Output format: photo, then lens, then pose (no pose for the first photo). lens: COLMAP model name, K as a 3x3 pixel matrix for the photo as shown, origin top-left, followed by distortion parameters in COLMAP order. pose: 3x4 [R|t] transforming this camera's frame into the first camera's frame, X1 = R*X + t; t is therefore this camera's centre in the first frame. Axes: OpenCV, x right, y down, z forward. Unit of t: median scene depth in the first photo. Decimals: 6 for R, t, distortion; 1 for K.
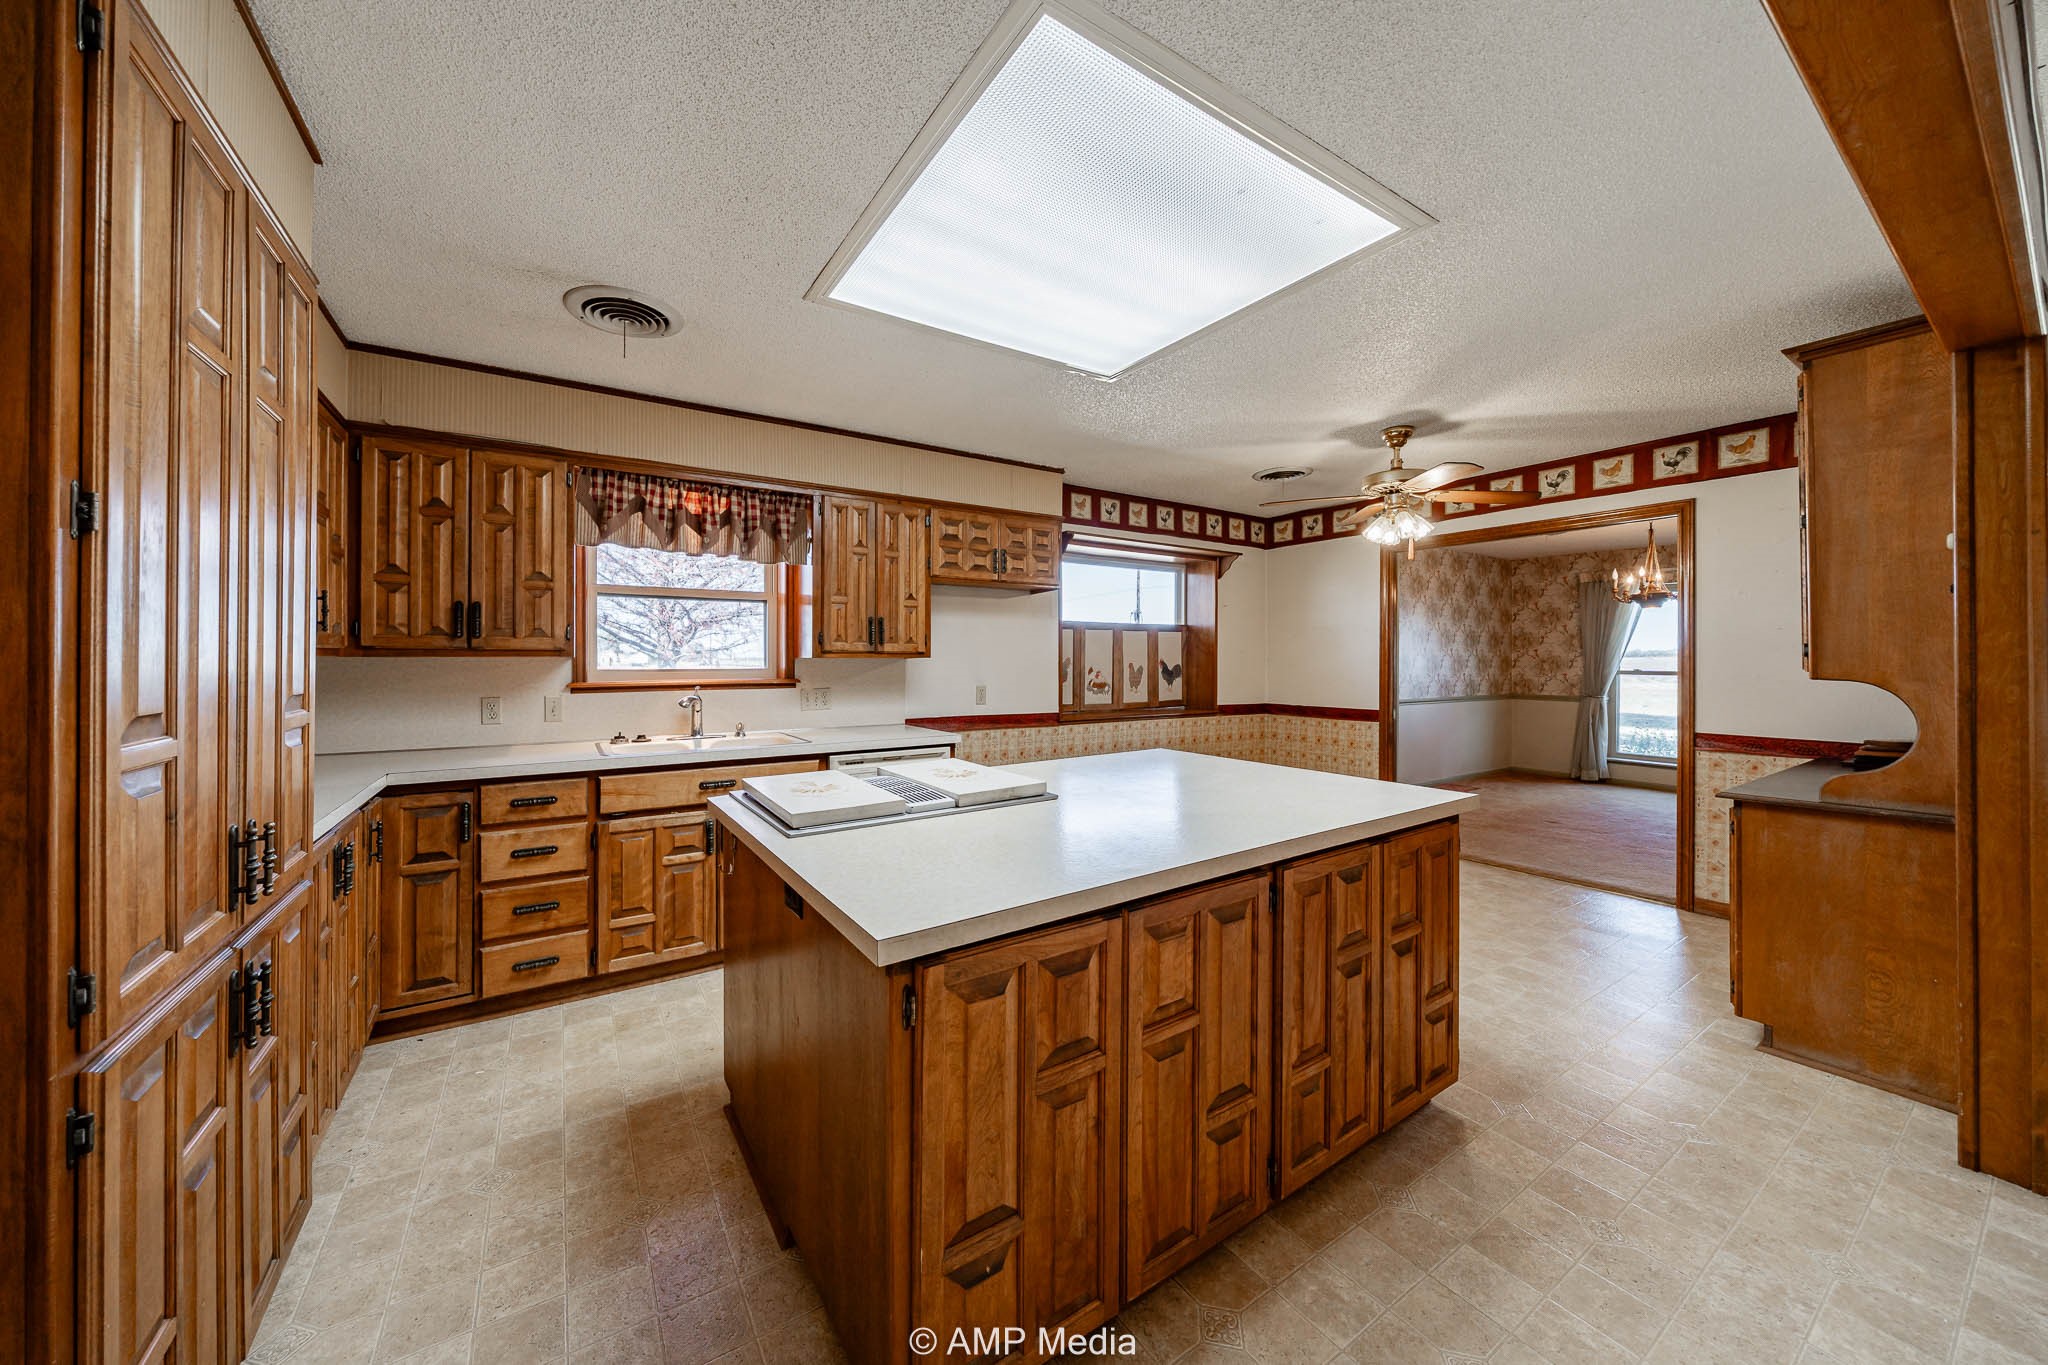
lens RADIAL K [[712.6, 0, 1001.3], [0, 712.6, 629.5], [0, 0, 1]] dist [-0.002230, -0.000058]
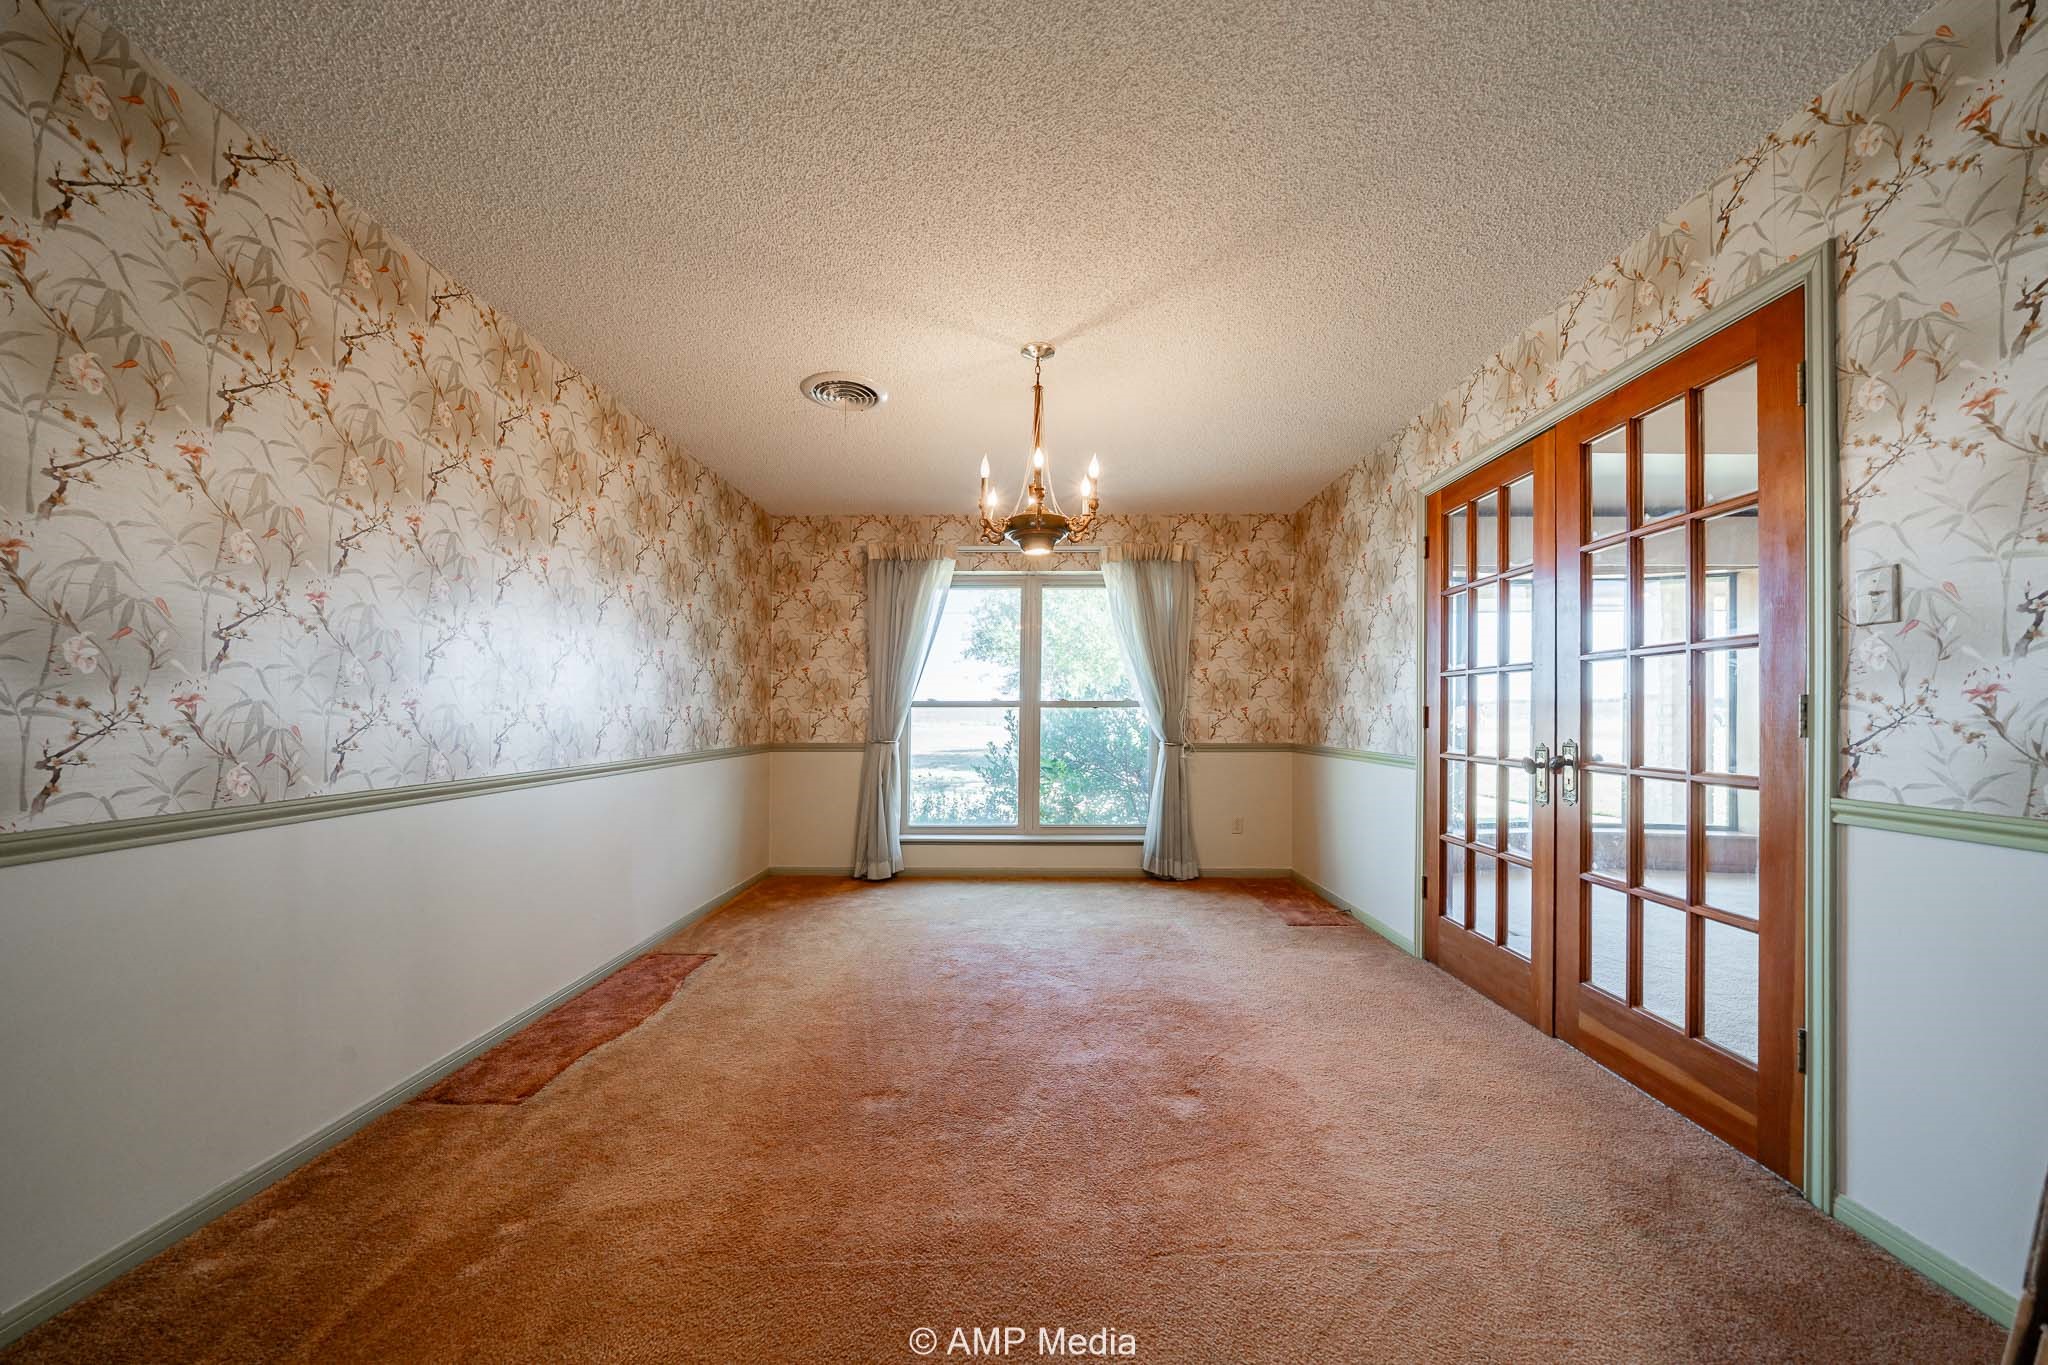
lens RADIAL K [[712.6, 0, 1026.2], [0, 712.6, 722.4], [0, 0, 1]] dist [-0.002230, -0.000058]
pose [[0.555269, -0.020277, 0.831424, 0.372360], [-0.026580, 0.998759, 0.042109, 0.046080], [-0.831246, -0.045482, 0.554041, 0.536885]]
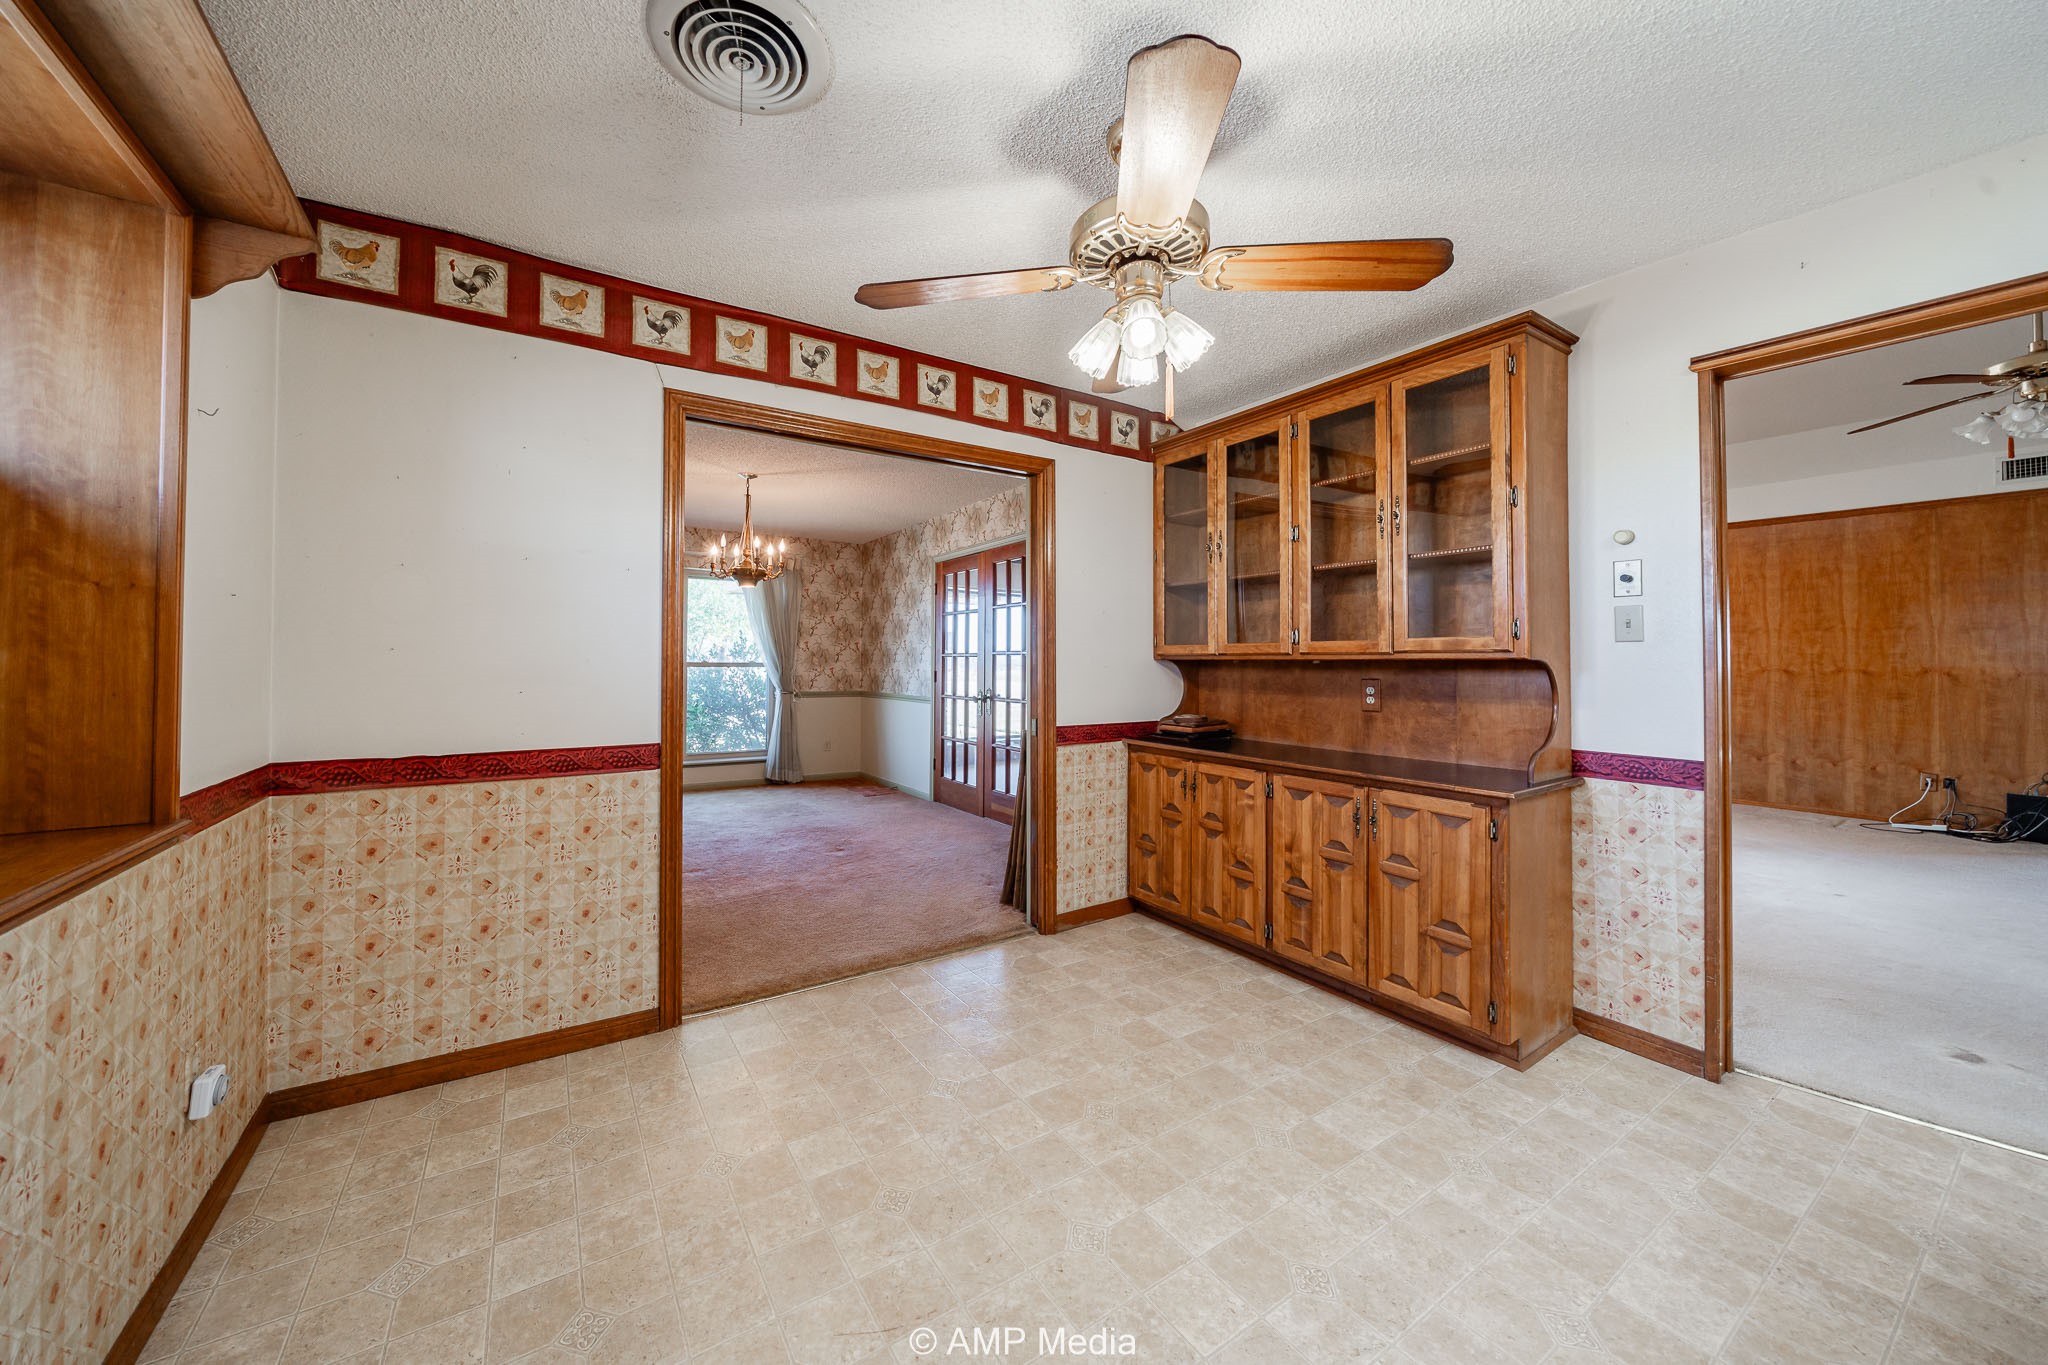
lens RADIAL K [[712.6, 0, 977.7], [0, 712.6, 654.8], [0, 0, 1]] dist [-0.002230, -0.000058]
pose [[0.020917, 0.004552, 0.999771, 0.044556], [-0.047143, 0.998882, -0.003561, 0.030554], [-0.998669, -0.047058, 0.021108, 0.509776]]
